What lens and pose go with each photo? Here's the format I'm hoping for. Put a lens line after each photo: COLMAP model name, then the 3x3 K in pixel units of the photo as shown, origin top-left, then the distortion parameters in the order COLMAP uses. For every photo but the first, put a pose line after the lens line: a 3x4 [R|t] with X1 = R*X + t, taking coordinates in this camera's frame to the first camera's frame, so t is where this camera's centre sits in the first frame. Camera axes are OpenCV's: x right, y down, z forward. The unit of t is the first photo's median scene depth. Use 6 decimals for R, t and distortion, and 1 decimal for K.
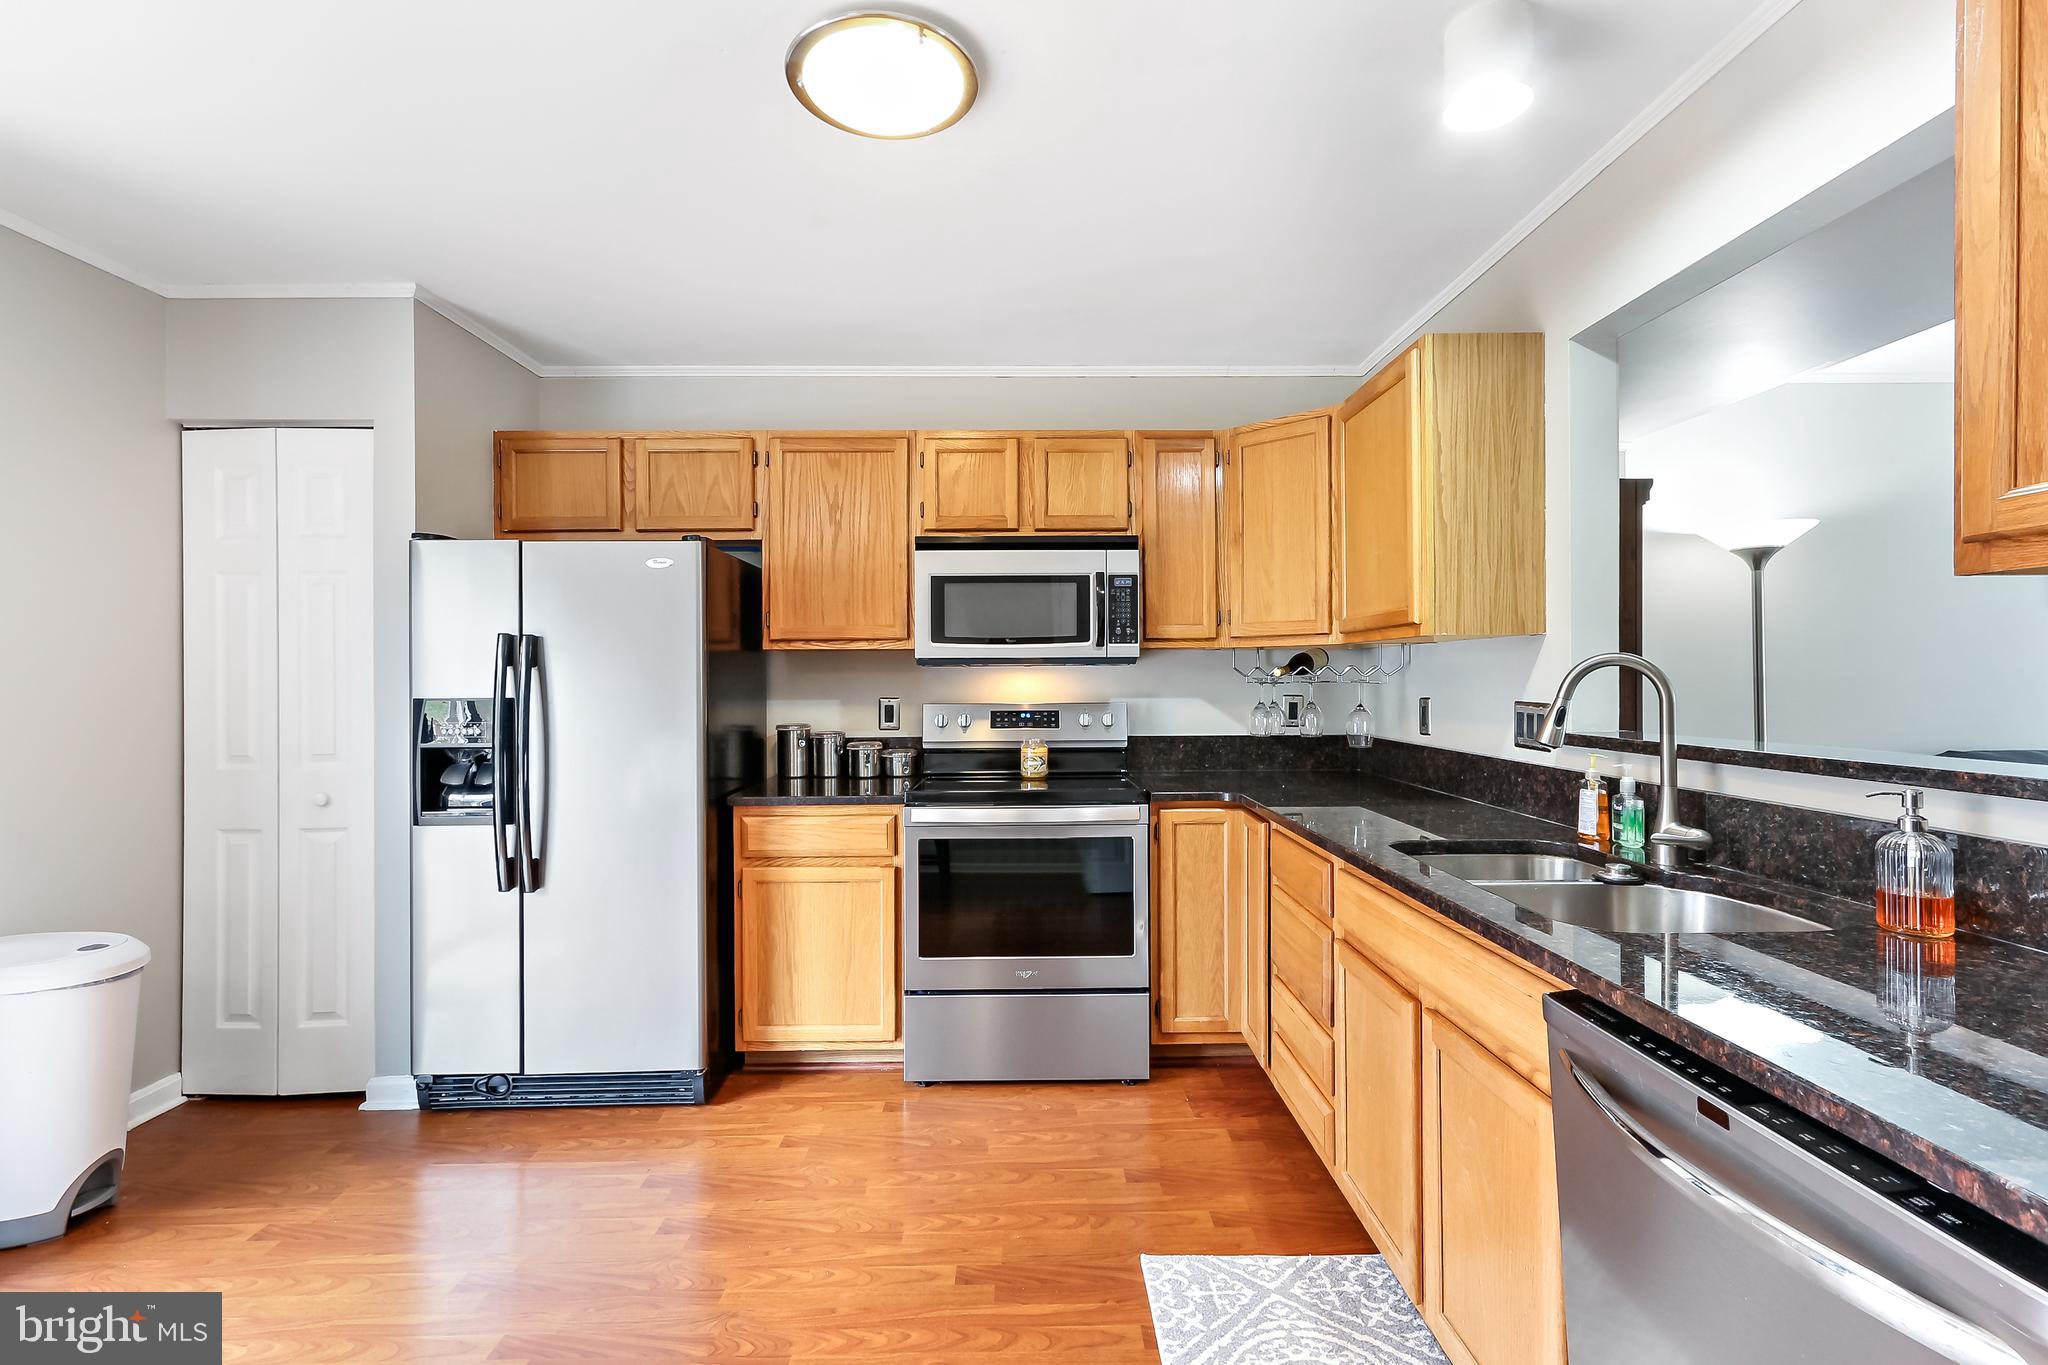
lens RADIAL K [[943.8, 0, 1050.5], [0, 943.8, 687.4], [0, 0, 1]] dist [-0.000491, 0.002354]
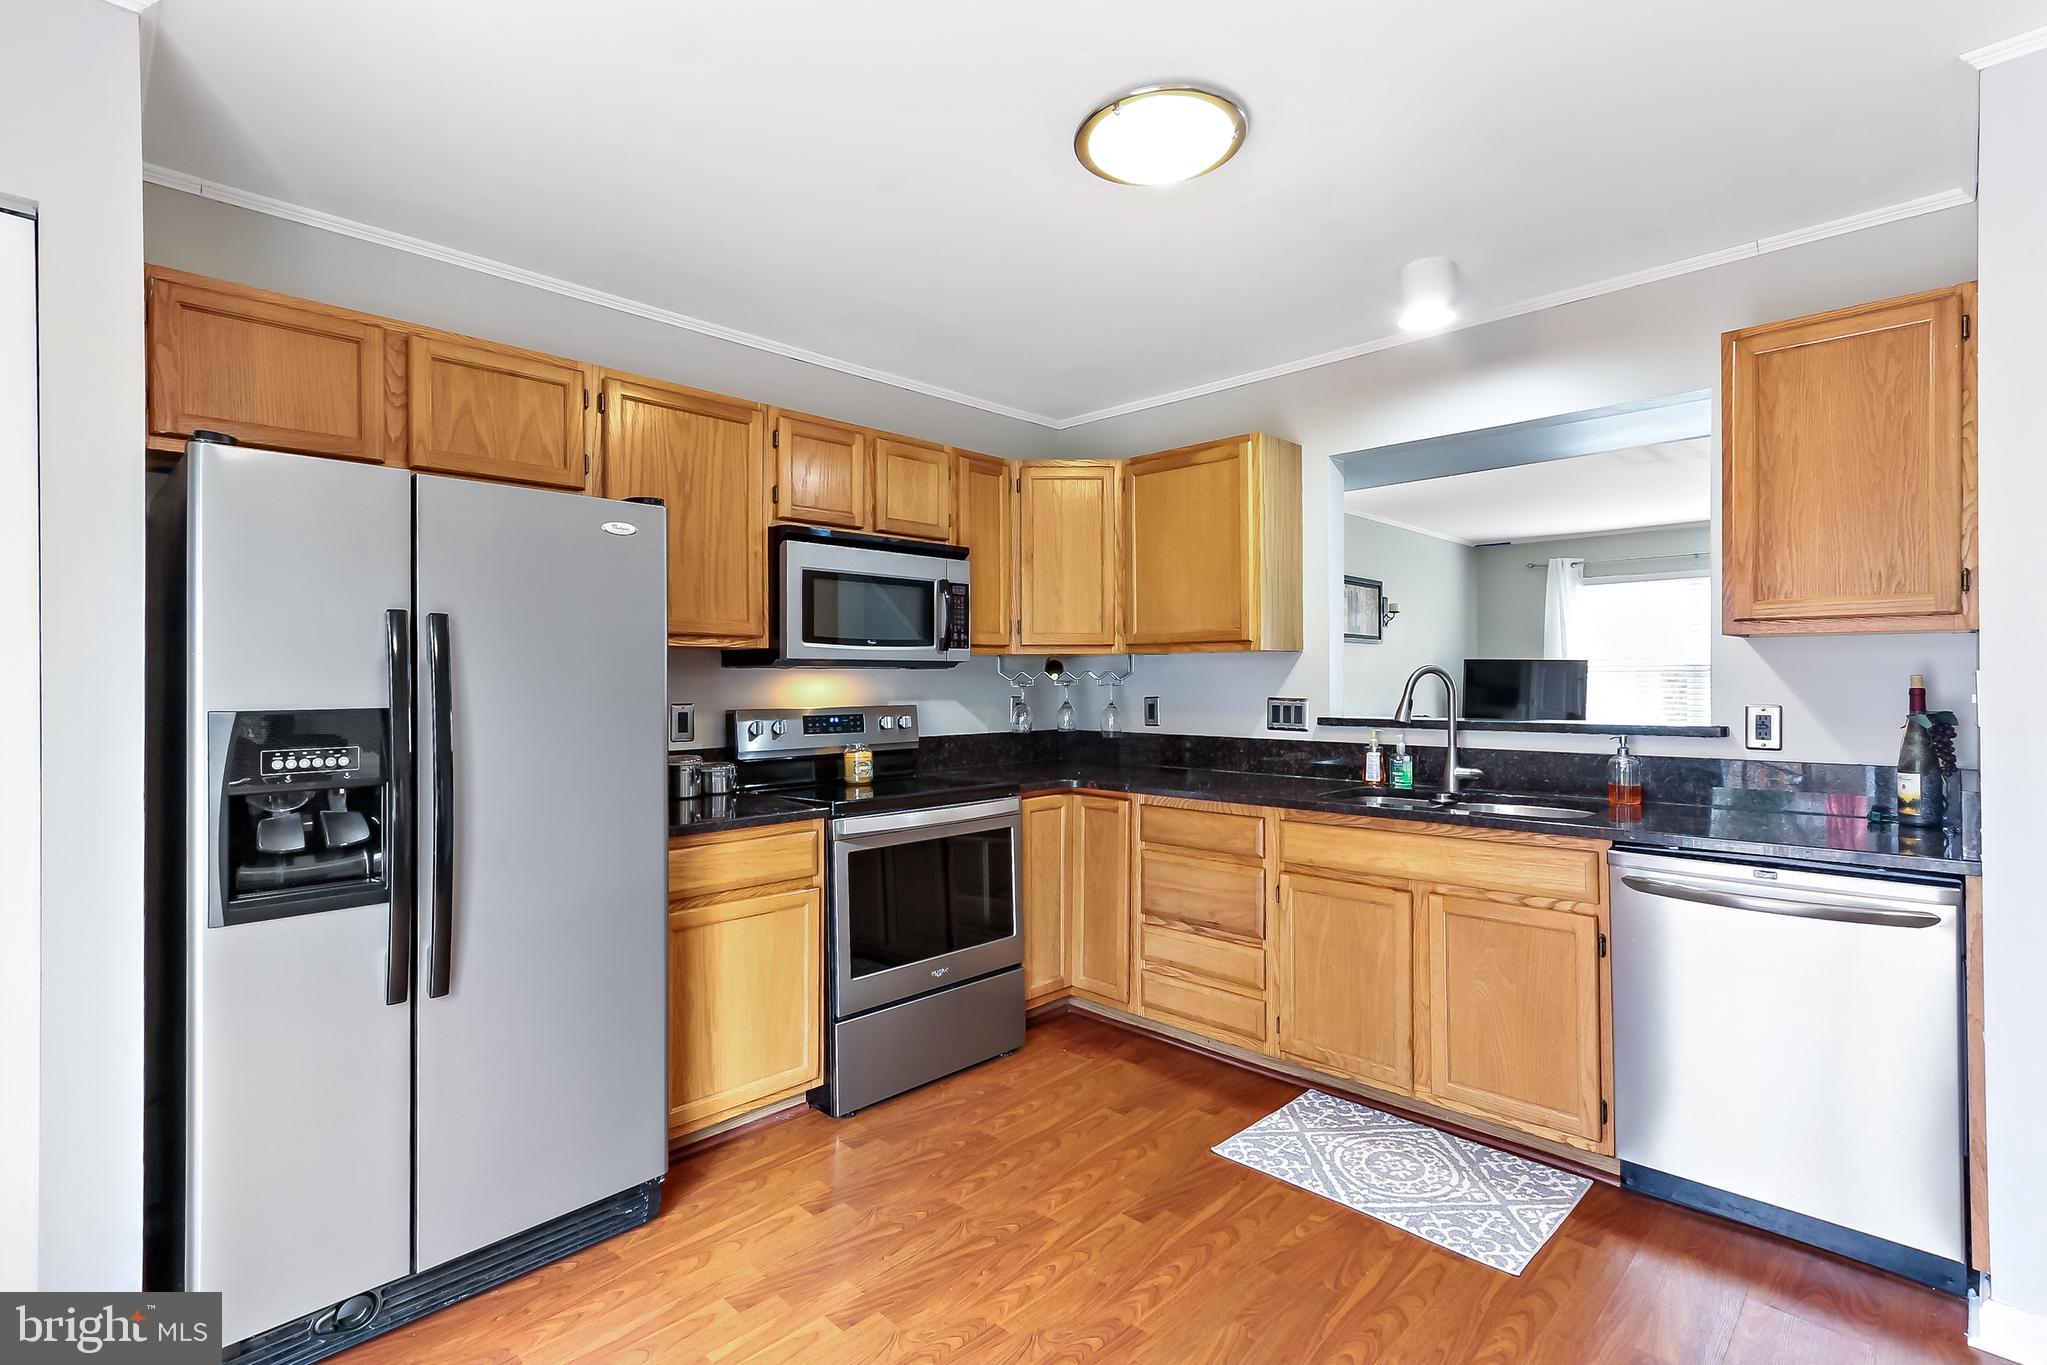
lens RADIAL K [[943.3, 0, 1066.8], [0, 943.3, 688.5], [0, 0, 1]] dist [-0.000491, 0.002354]
pose [[0.706555, -0.003160, 0.707651, -0.638453], [0.006058, 0.999980, -0.001584, 0.000925], [-0.707632, 0.005406, 0.706560, 0.183210]]
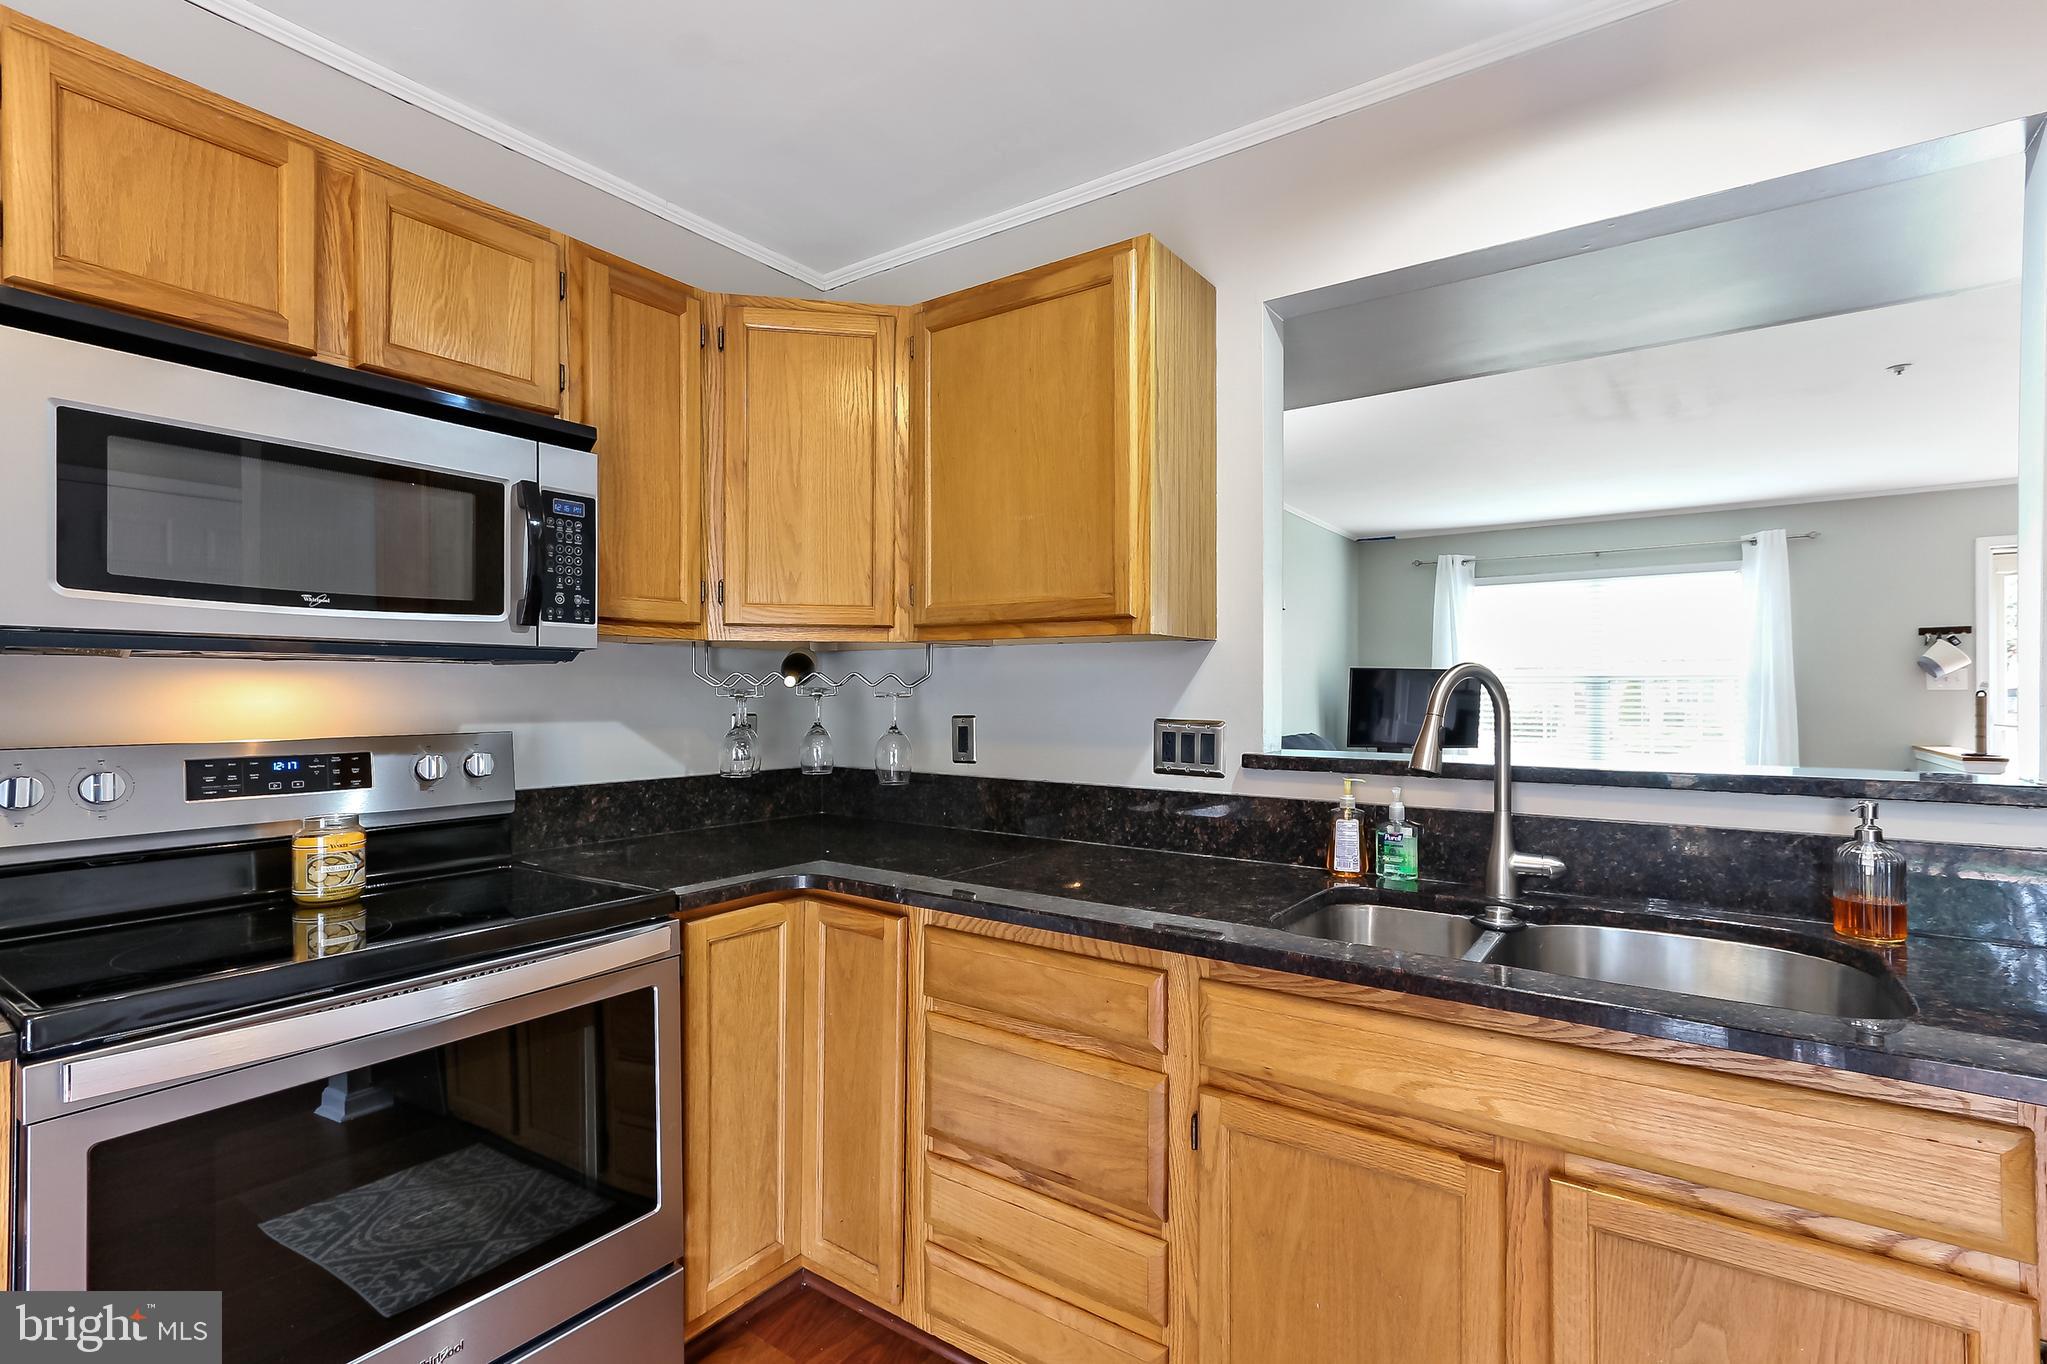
lens RADIAL K [[943.3, 0, 1058.0], [0, 943.3, 695.1], [0, 0, 1]] dist [-0.000491, 0.002354]
pose [[0.592794, 0.003053, 0.805348, -0.206636], [0.001267, 0.999988, -0.004723, -0.002575], [-0.805353, 0.003821, 0.592783, 0.500321]]
